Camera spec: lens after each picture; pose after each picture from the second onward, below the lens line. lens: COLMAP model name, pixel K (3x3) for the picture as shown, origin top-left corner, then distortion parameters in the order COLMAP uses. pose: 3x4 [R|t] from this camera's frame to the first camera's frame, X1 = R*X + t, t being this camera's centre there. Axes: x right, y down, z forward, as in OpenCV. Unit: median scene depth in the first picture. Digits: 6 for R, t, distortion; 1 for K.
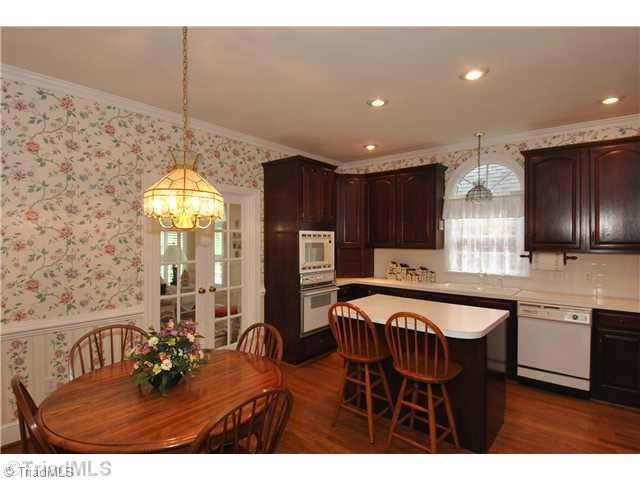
lens RADIAL K [[340.7, 0, 318.4], [0, 340.7, 239.4], [0, 0, 1]] dist [0.004186, 0.000213]
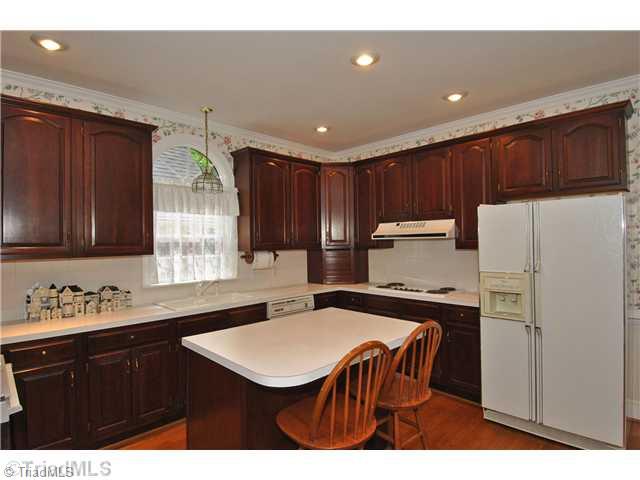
lens RADIAL K [[340.7, 0, 318.6], [0, 340.7, 238.6], [0, 0, 1]] dist [0.004186, 0.000213]
pose [[0.089808, 0.000368, 0.995959, -0.307285], [0.016080, 0.999869, -0.001819, 0.002520], [-0.995829, 0.016178, 0.089790, 0.641242]]
